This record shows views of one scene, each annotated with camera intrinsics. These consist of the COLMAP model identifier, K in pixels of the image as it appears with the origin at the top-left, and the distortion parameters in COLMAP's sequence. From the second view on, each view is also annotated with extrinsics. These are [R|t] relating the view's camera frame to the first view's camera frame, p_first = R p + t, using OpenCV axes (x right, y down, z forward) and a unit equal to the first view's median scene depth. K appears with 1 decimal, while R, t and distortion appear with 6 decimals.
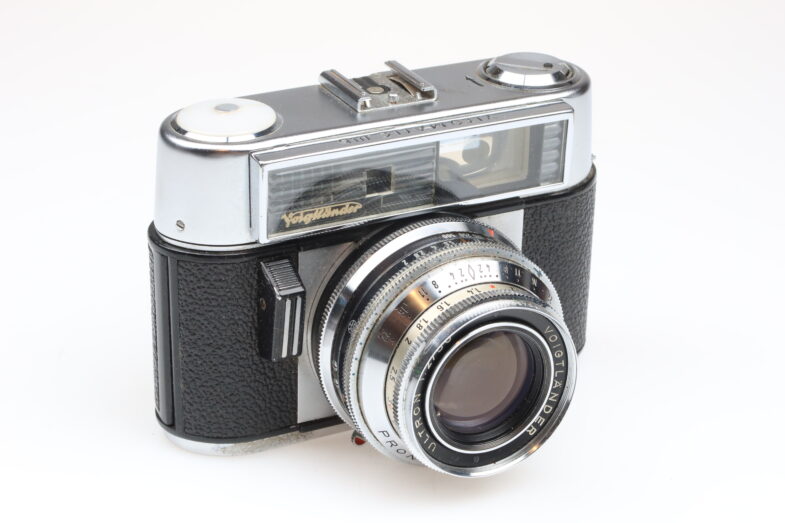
lens RADIAL K [[1847.0, 0, 392.6], [0, 1847.0, 260.5], [0, 0, 1]] dist [0.116217, 0.000000]
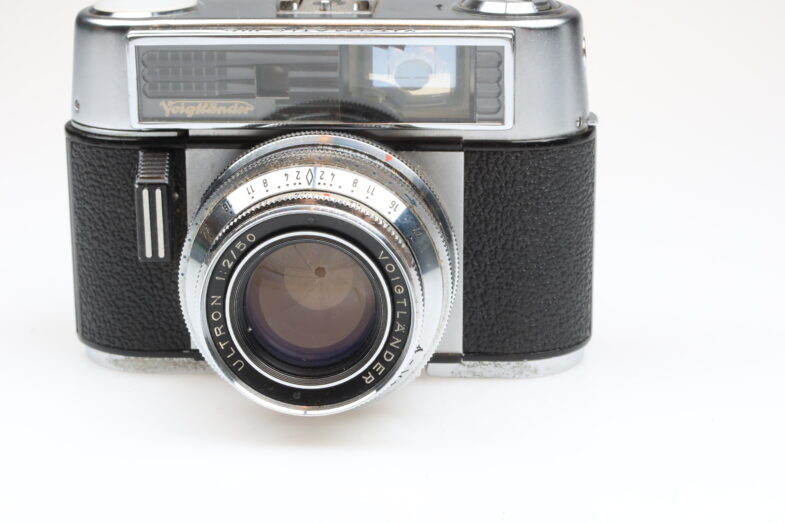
lens RADIAL K [[1847.0, 0, 391.8], [0, 1847.0, 263.1], [0, 0, 1]] dist [0.116217, 0.000000]
pose [[0.861423, 0.121004, -0.493262, 0.500980], [-0.195952, 0.975191, -0.102979, 0.125674], [0.468564, 0.185364, 0.863764, 0.248663]]
